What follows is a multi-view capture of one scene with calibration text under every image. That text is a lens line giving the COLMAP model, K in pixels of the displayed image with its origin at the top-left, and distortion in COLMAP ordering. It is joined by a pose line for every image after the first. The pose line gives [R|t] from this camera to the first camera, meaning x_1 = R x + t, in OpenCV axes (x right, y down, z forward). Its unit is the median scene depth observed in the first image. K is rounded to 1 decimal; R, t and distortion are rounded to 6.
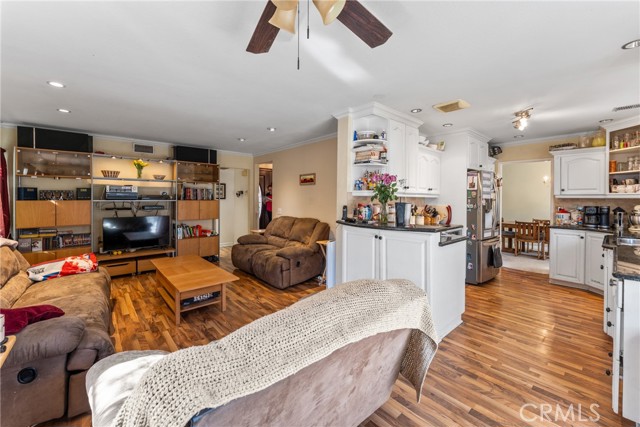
lens RADIAL K [[258.9, 0, 320.9], [0, 258.9, 200.0], [0, 0, 1]] dist [-0.001014, -0.000137]
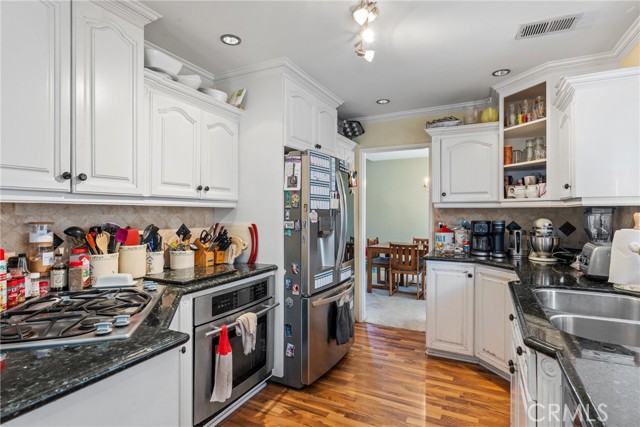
lens RADIAL K [[317.5, 0, 320.0], [0, 317.5, 213.5], [0, 0, 1]] dist [-0.001145, -0.000179]
pose [[0.933356, -0.008131, 0.358859, 0.423787], [0.007466, 0.999967, 0.003241, 0.001354], [-0.358874, -0.000346, 0.933386, 0.437768]]
